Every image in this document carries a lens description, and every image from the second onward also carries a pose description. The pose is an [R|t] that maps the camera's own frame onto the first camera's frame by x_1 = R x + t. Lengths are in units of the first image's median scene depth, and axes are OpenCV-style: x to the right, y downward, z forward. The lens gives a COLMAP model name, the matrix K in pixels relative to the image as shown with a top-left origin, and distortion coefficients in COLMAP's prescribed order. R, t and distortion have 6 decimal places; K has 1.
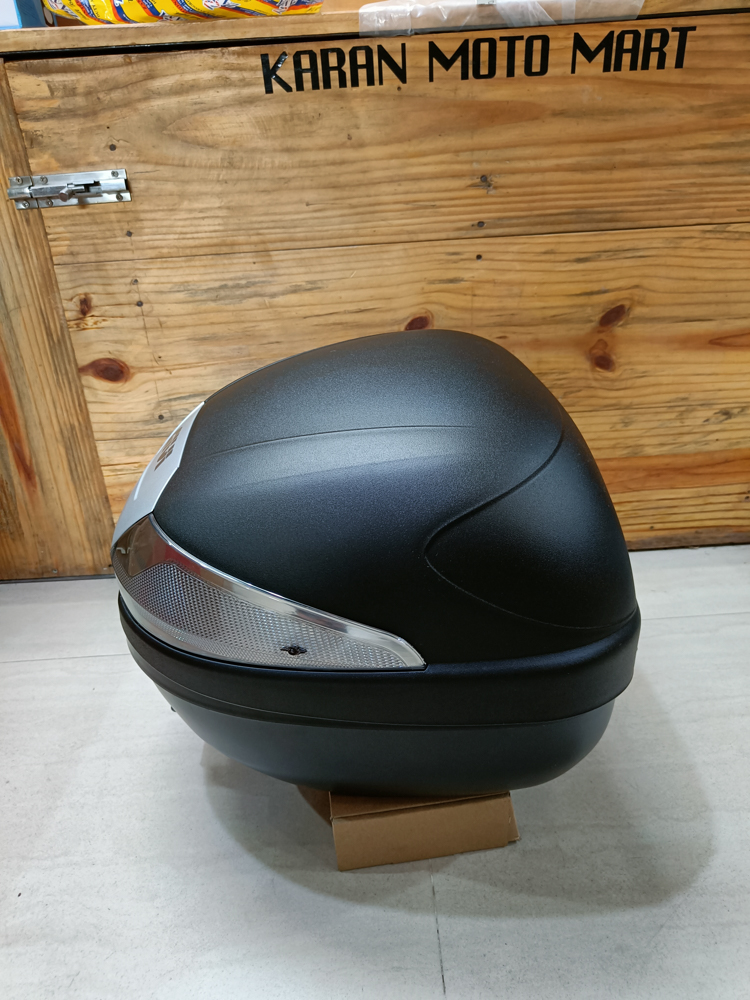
lens RADIAL K [[708.6, 0, 370.3], [0, 708.6, 500.9], [0, 0, 1]] dist [-0.034677, 0.028597]
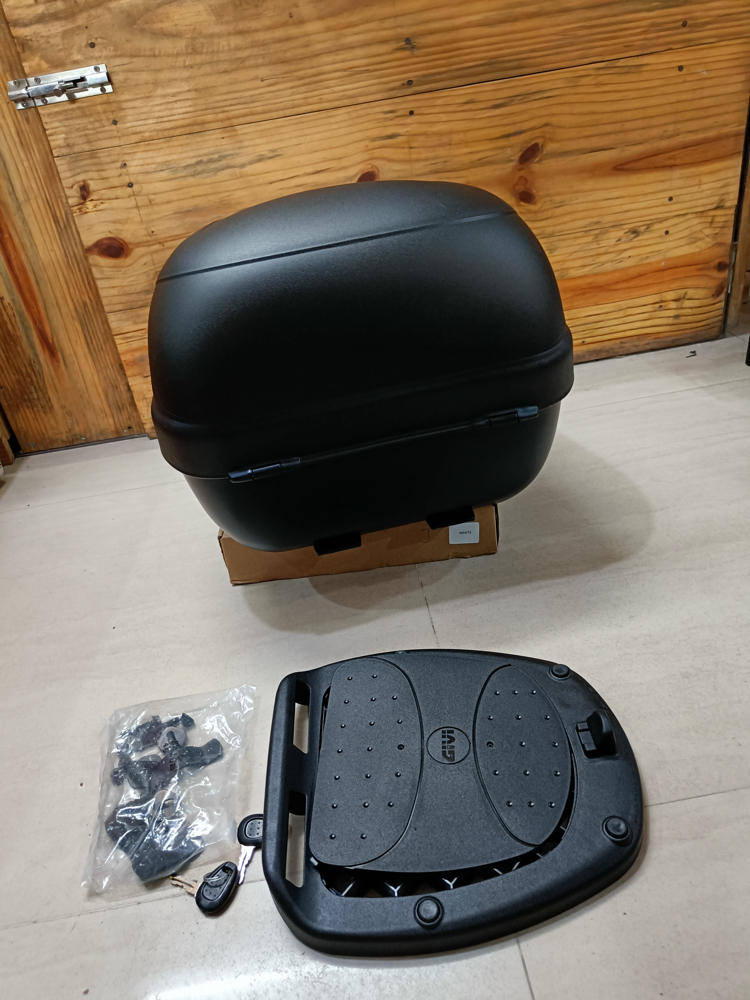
lens RADIAL K [[708.6, 0, 358.9], [0, 708.6, 502.0], [0, 0, 1]] dist [-0.034677, 0.028597]
pose [[0.993441, -0.113842, 0.010696, -0.019837], [0.112558, 0.990109, 0.083753, 0.188151], [-0.020125, -0.081999, 0.996429, -0.222364]]
